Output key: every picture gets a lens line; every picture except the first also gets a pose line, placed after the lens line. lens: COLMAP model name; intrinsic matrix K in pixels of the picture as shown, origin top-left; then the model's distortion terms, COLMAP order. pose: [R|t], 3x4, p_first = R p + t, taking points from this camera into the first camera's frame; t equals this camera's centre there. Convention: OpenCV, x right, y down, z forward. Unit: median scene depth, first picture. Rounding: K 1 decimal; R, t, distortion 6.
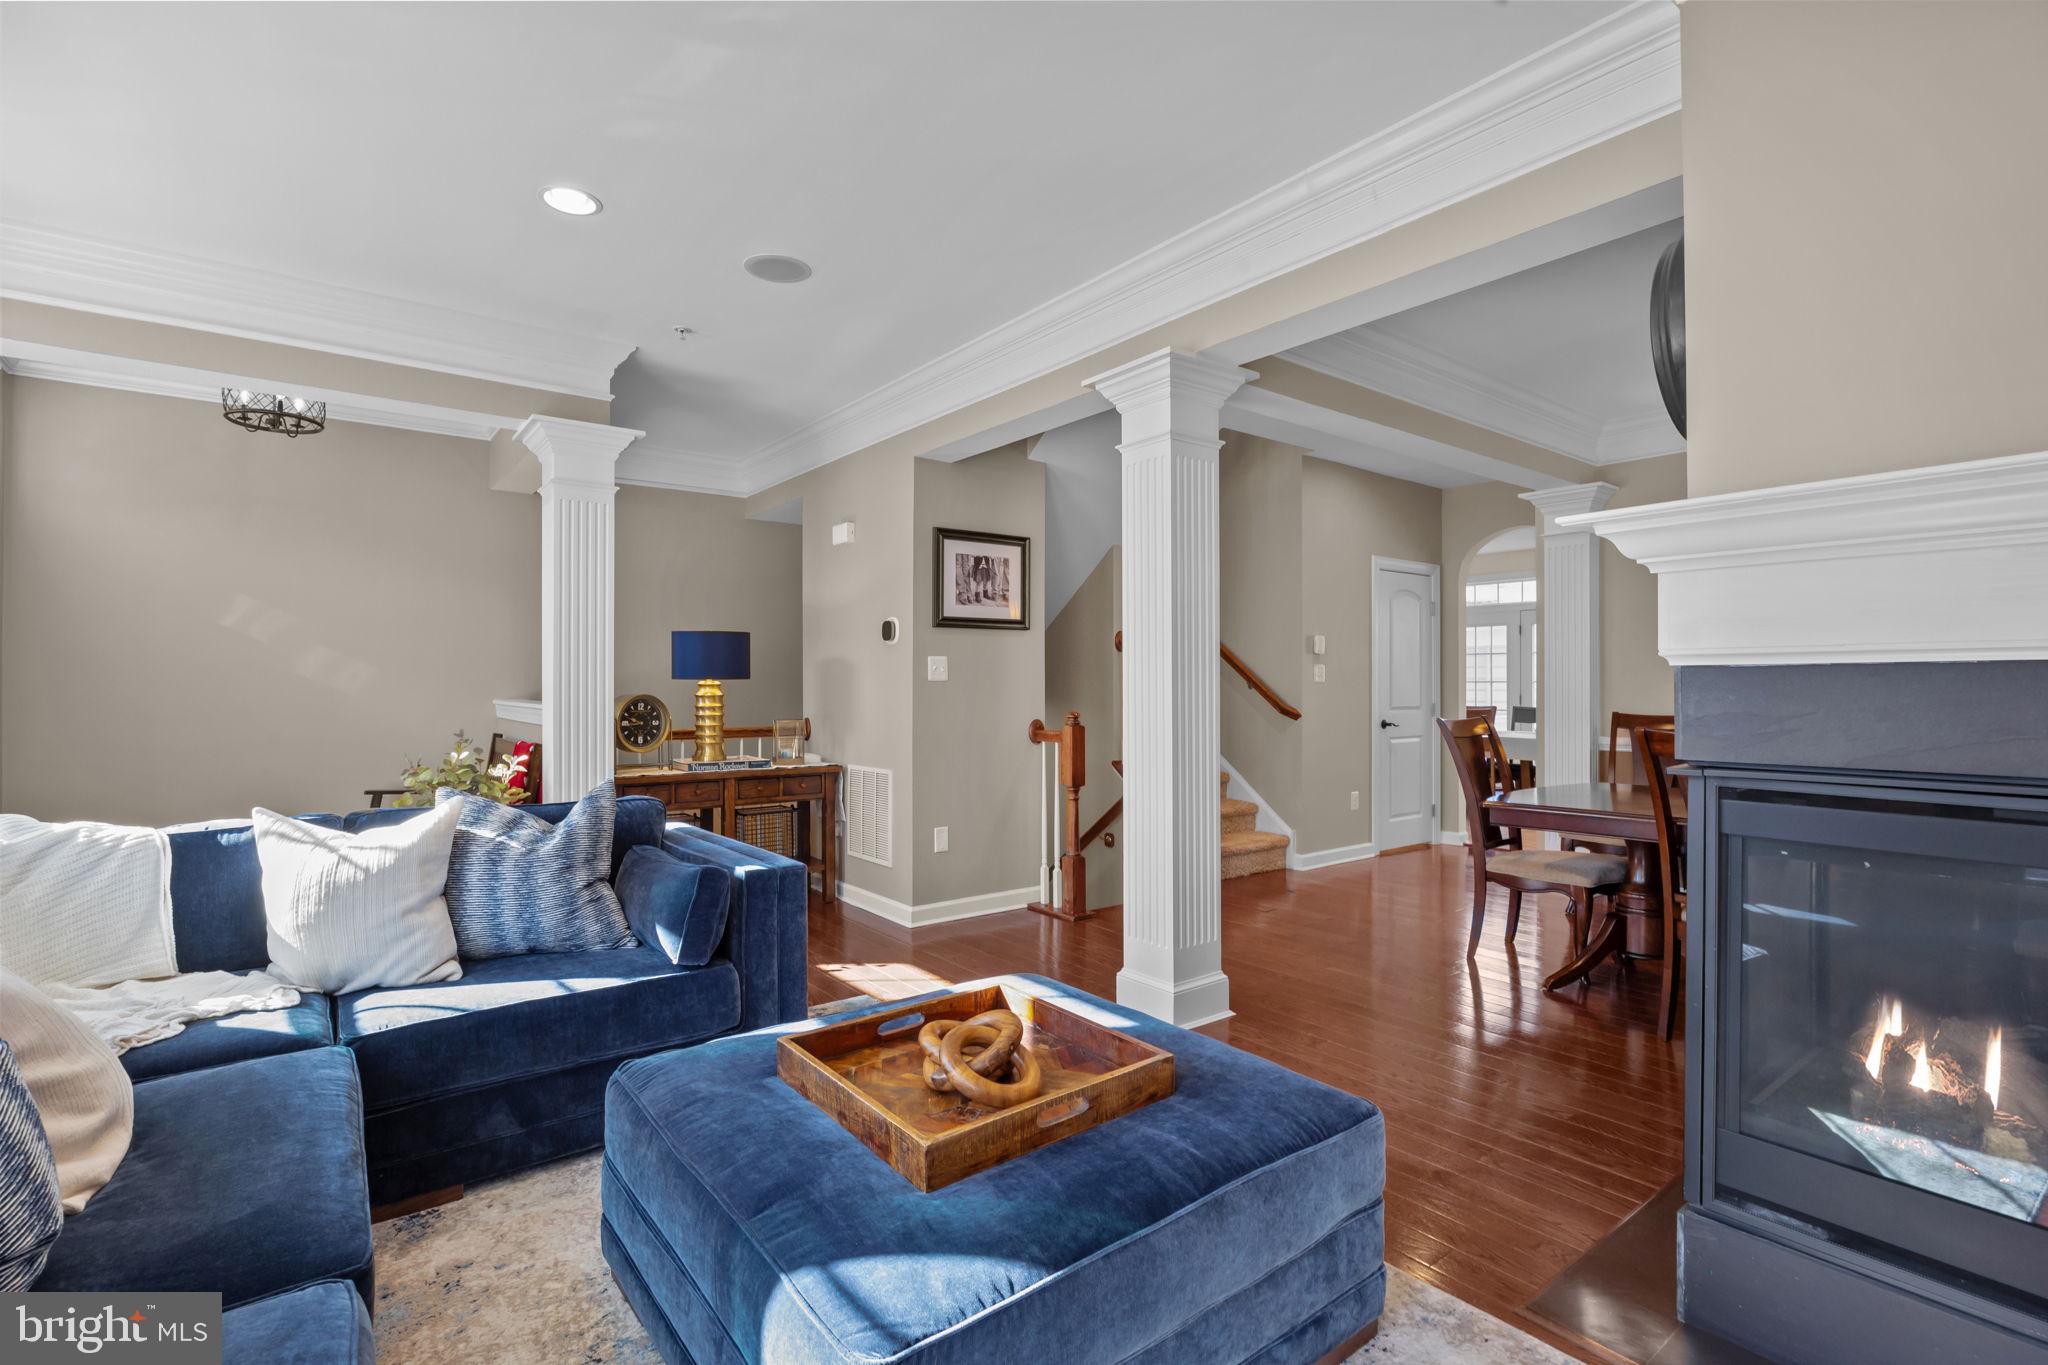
lens RADIAL K [[959.6, 0, 1034.2], [0, 959.6, 687.1], [0, 0, 1]] dist [0.000351, 0.000200]
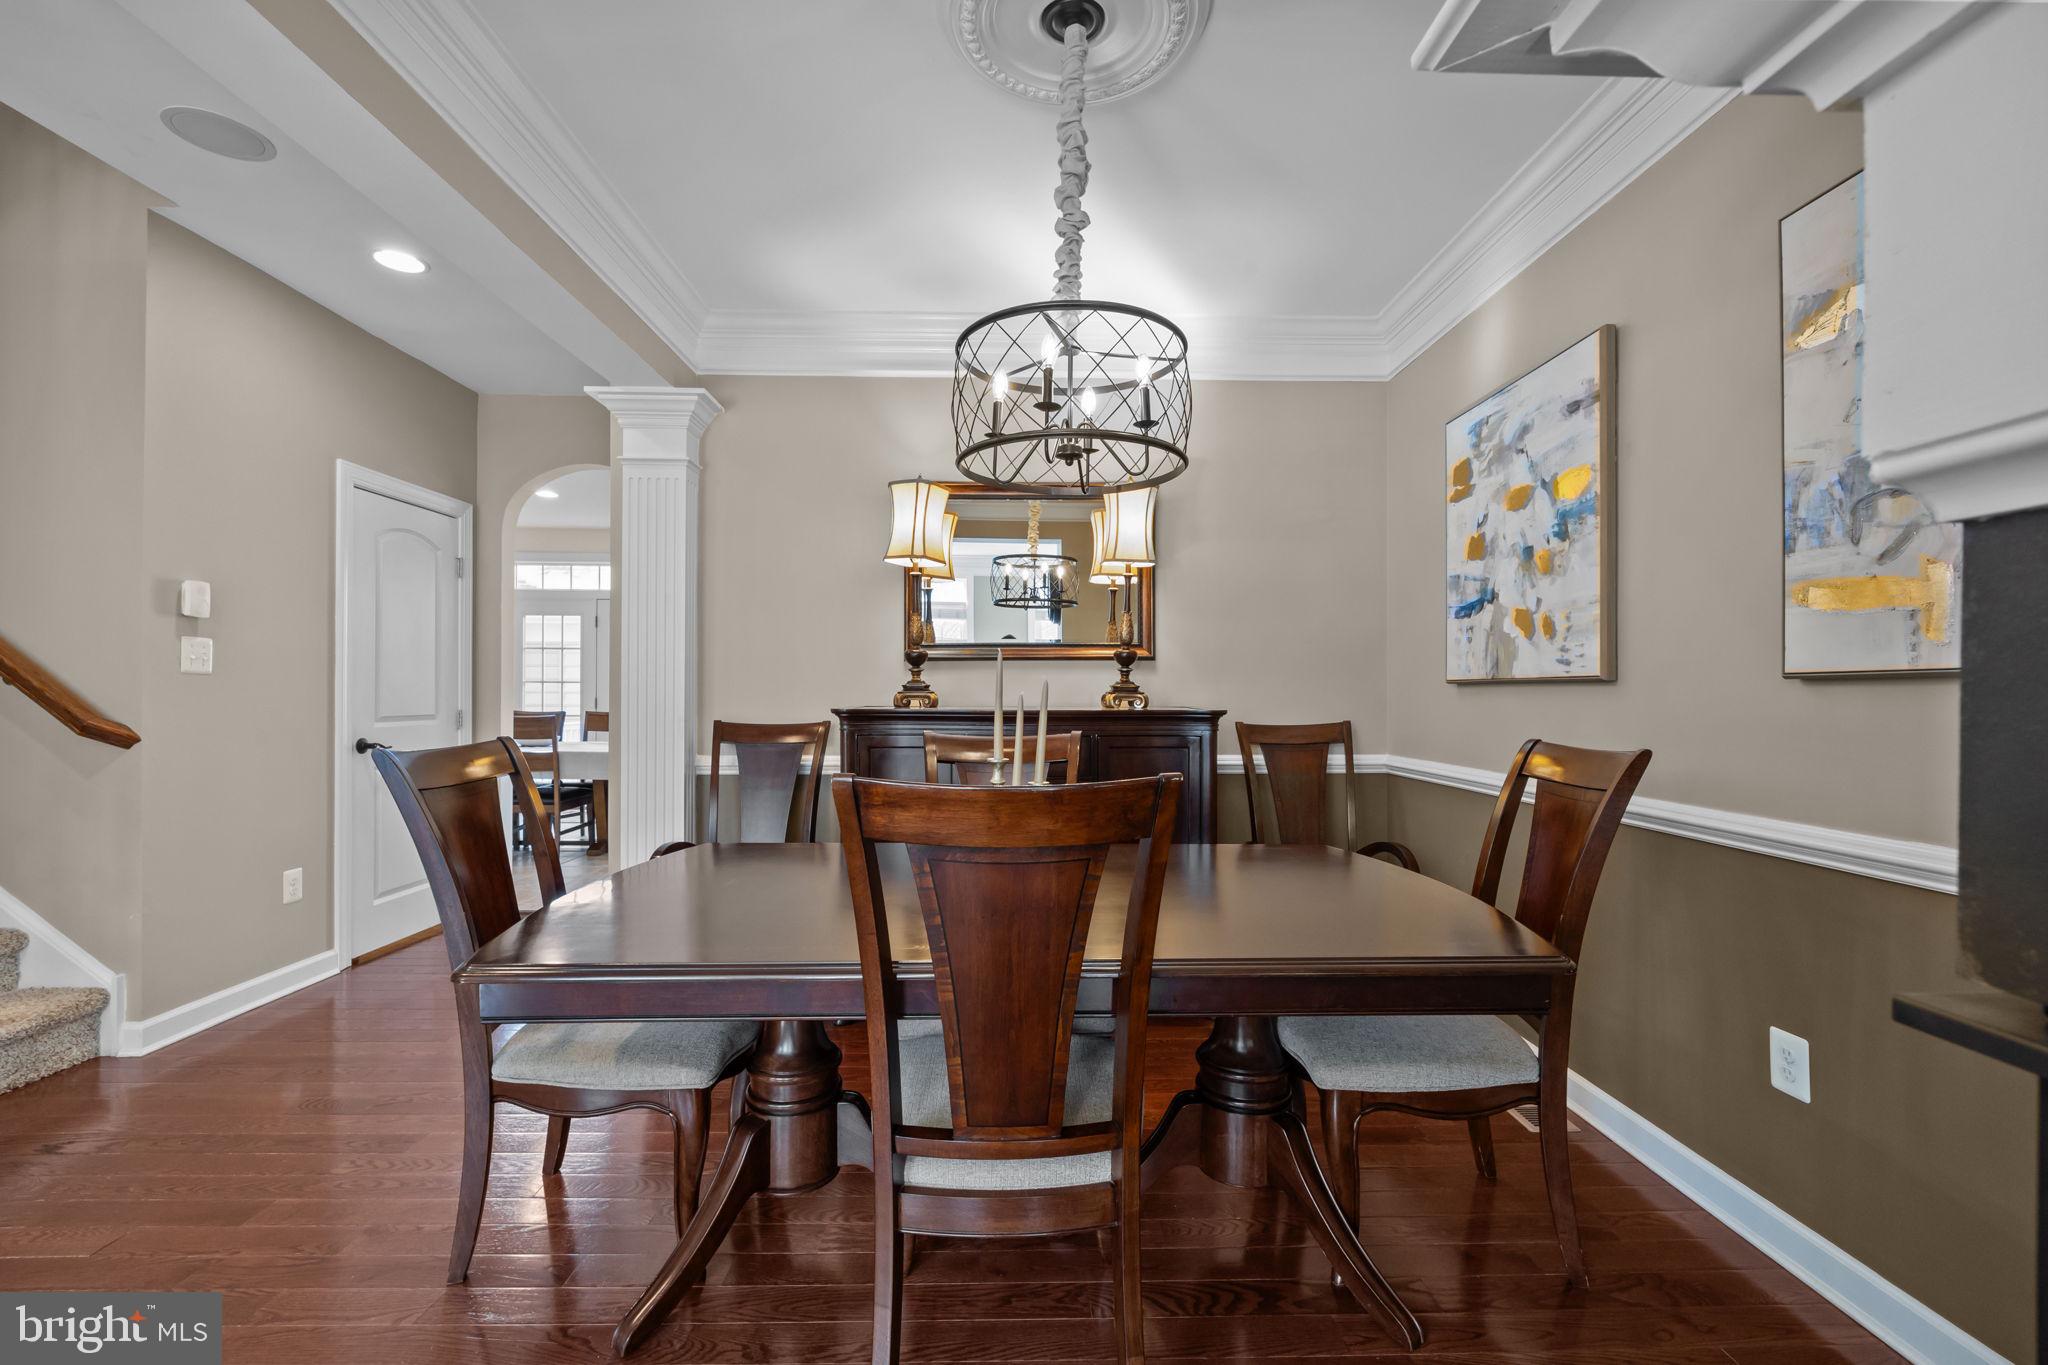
lens RADIAL K [[875.7, 0, 1031.5], [0, 875.7, 692.3], [0, 0, 1]] dist [-0.007452, 0.000357]
pose [[0.602166, 0.004480, 0.798358, 0.195313], [-0.005425, 0.999984, -0.001520, 0.004034], [-0.798352, -0.003416, 0.602181, 0.364193]]
